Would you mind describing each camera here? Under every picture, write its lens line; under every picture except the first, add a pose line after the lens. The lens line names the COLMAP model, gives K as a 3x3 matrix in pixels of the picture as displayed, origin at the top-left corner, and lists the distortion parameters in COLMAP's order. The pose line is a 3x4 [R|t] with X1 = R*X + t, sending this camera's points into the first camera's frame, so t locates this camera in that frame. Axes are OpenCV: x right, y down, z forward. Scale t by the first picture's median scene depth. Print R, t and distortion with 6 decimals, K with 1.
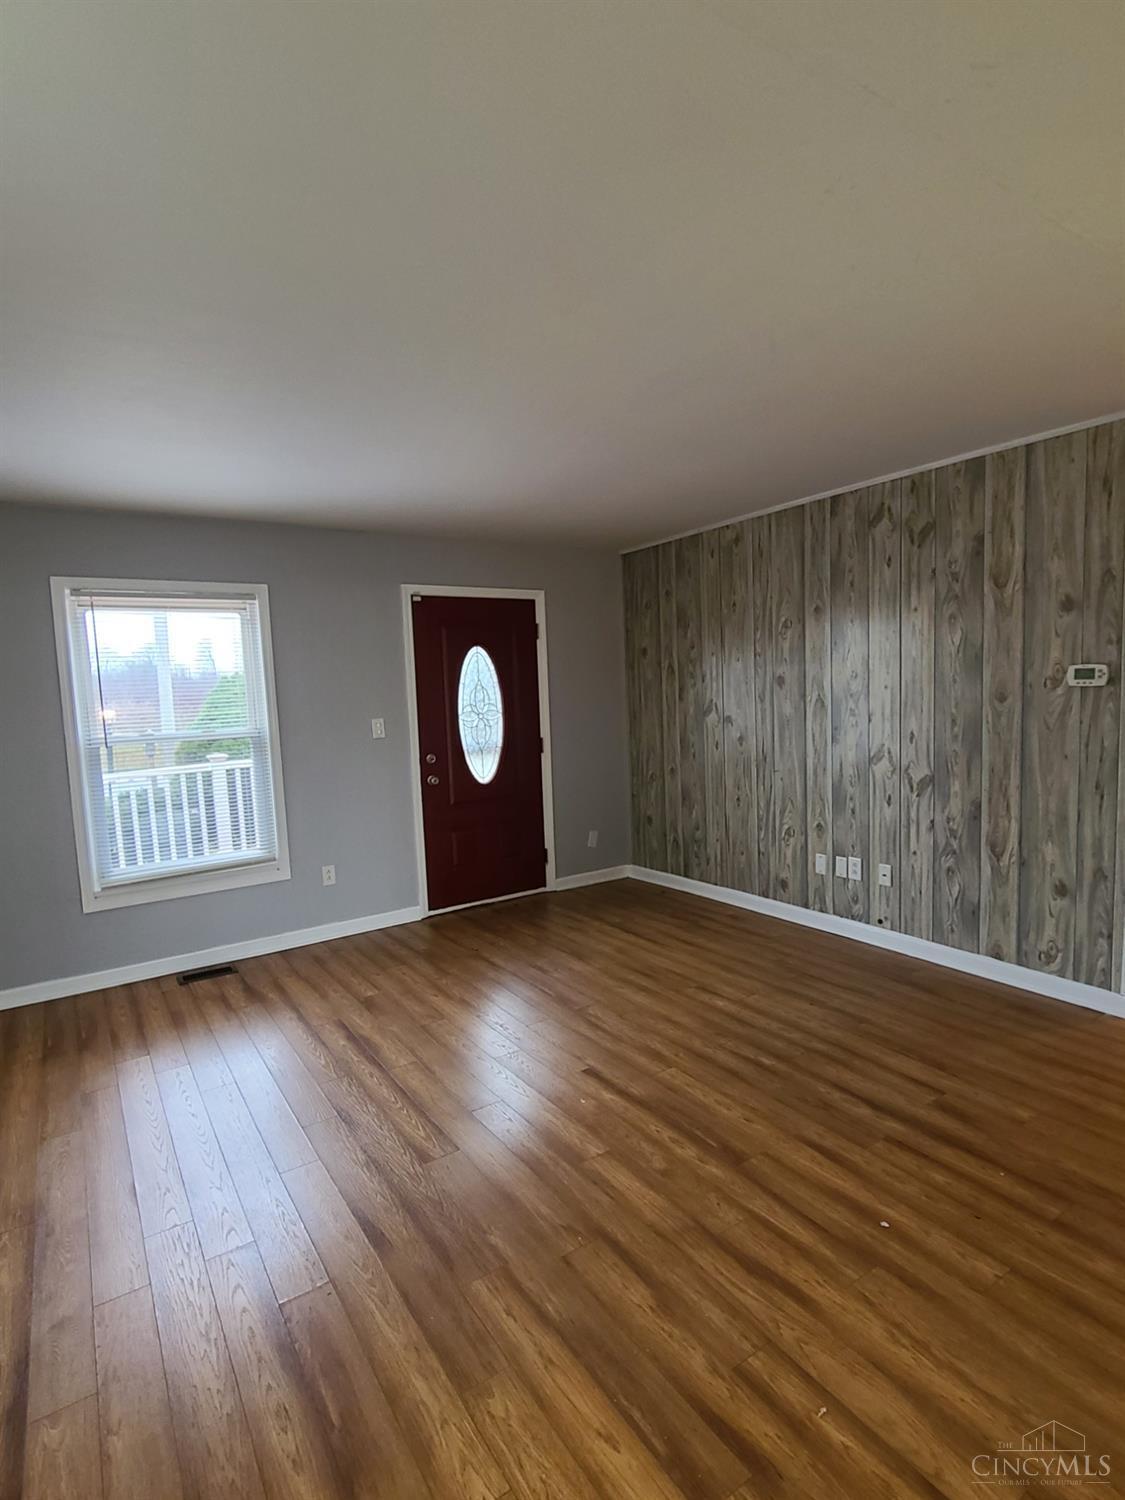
lens RADIAL K [[758.2, 0, 564.6], [0, 758.2, 751.5], [0, 0, 1]] dist [-0.002685, -0.000425]
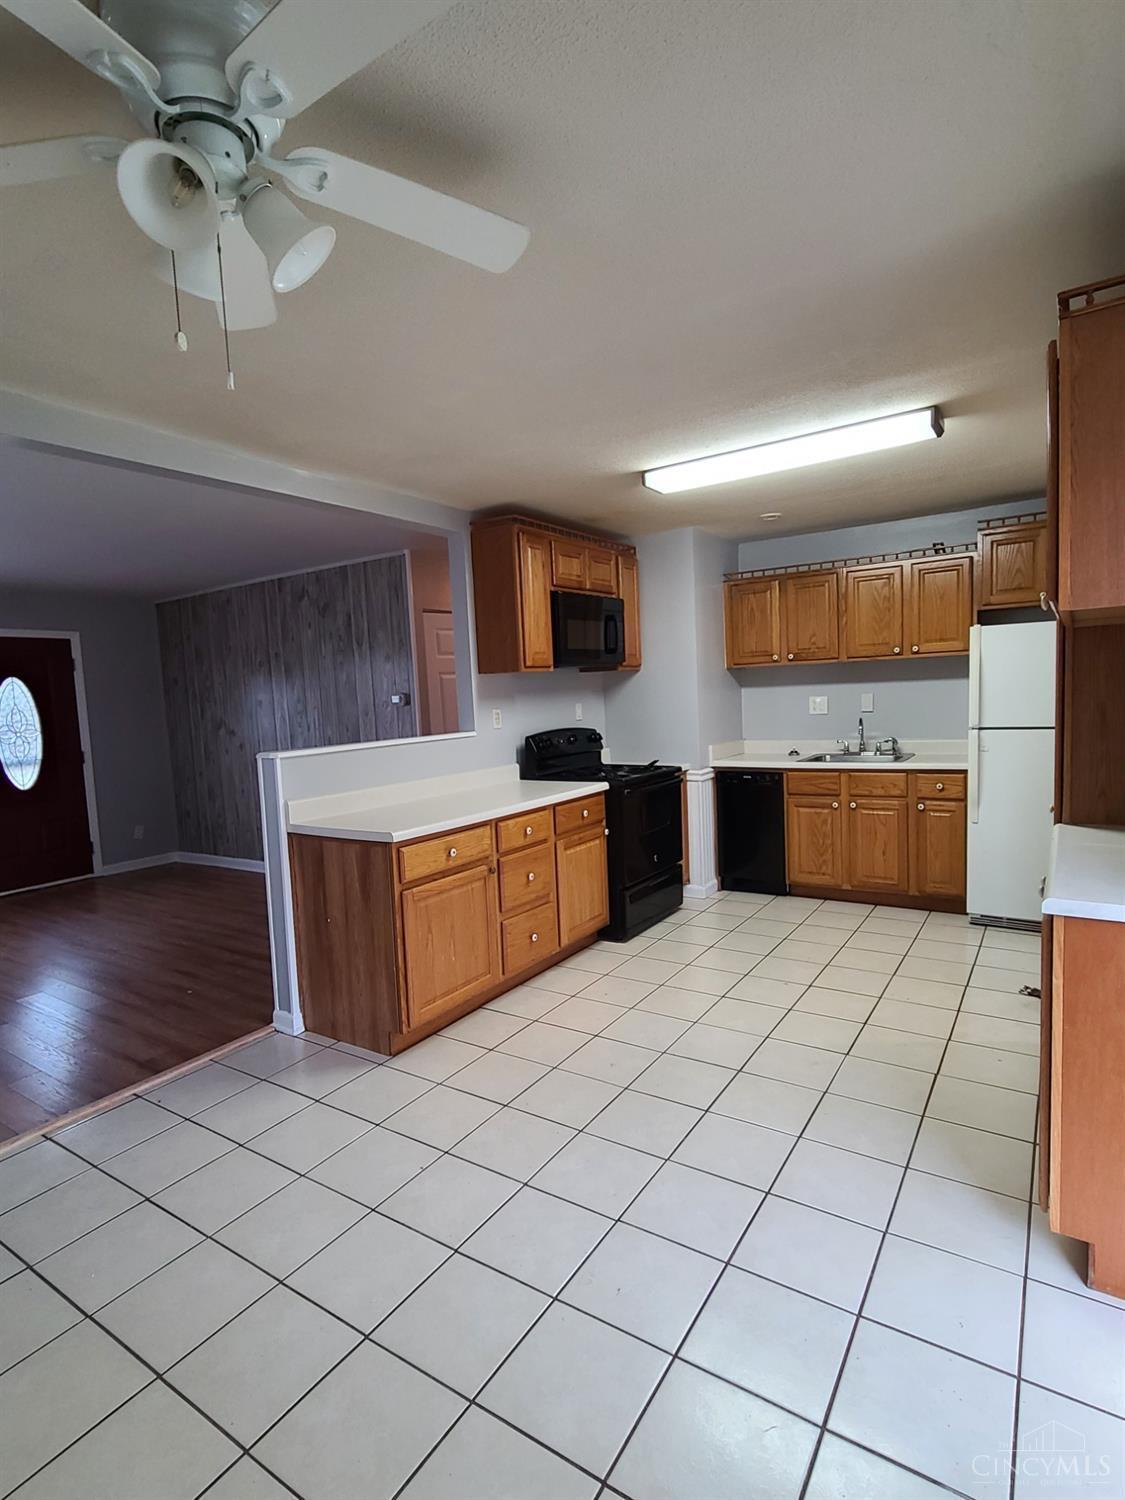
lens RADIAL K [[758.2, 0, 562.8], [0, 758.2, 759.4], [0, 0, 1]] dist [-0.002685, -0.000425]
pose [[0.925137, -0.035681, 0.377952, 0.300664], [0.041632, 0.999104, -0.007584, 0.049047], [-0.377342, 0.022751, 0.925794, -0.571797]]
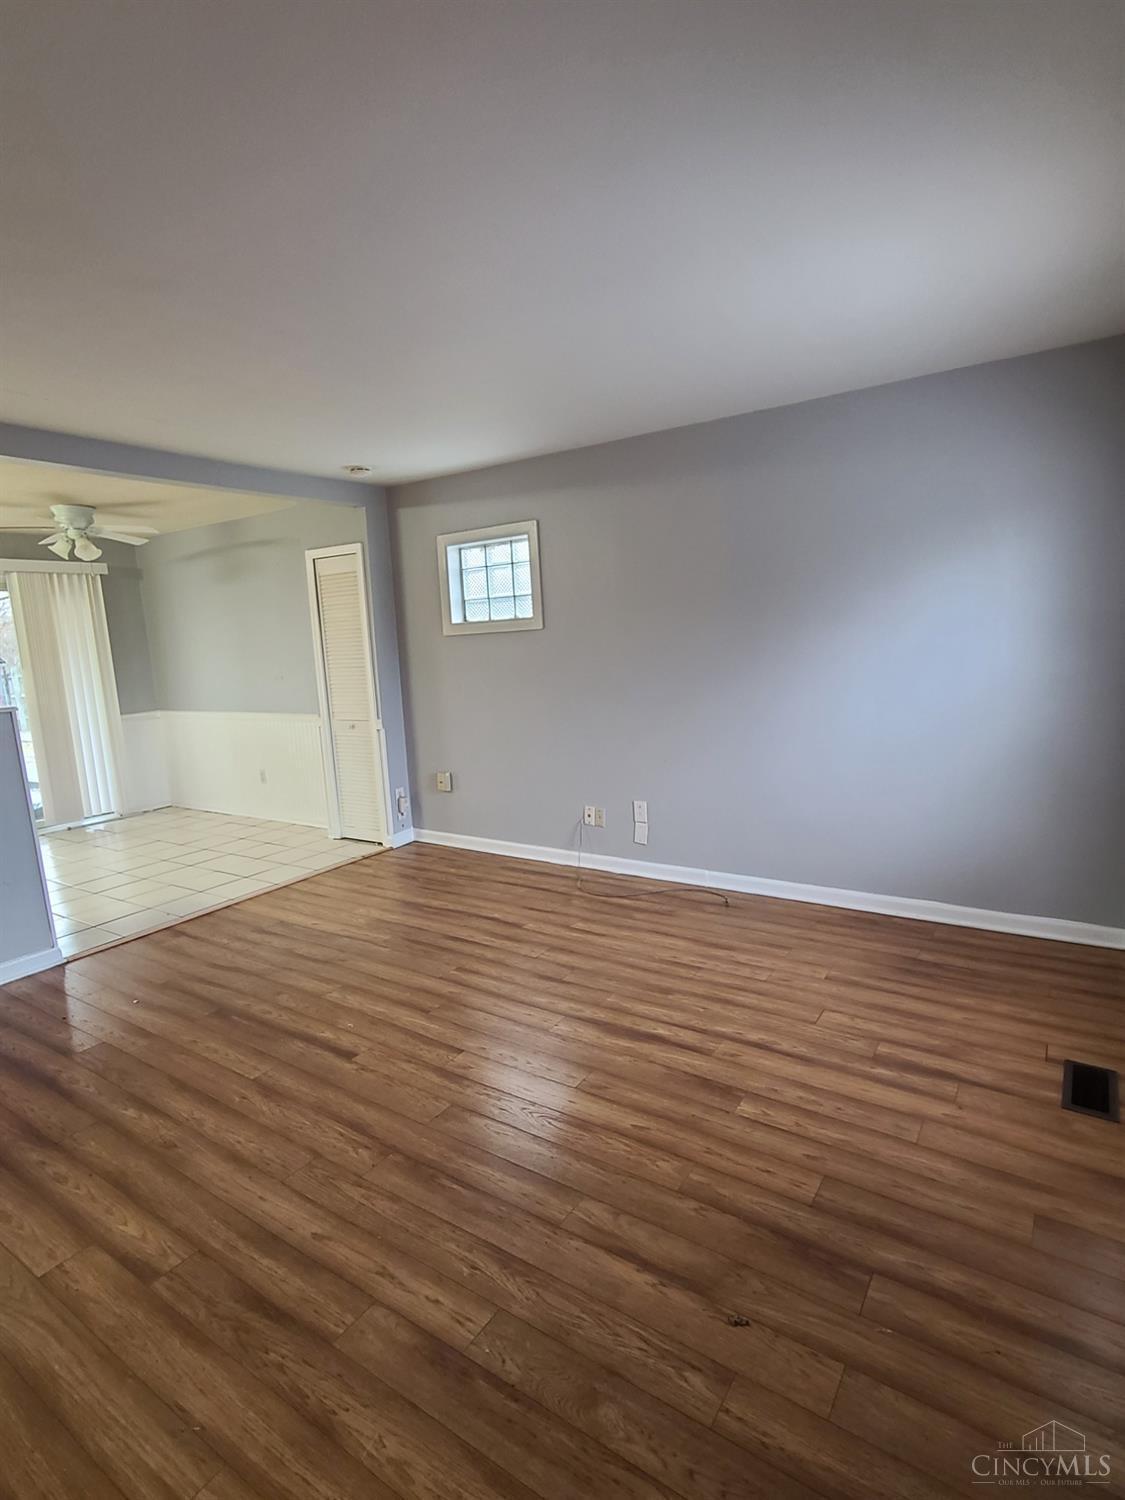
lens RADIAL K [[758.2, 0, 559.4], [0, 758.2, 752.3], [0, 0, 1]] dist [-0.002685, -0.000425]
pose [[-0.919288, 0.145430, -0.365733, 0.058645], [0.053864, 0.966974, 0.249117, -0.108962], [0.389883, 0.209311, -0.896761, 1.327645]]
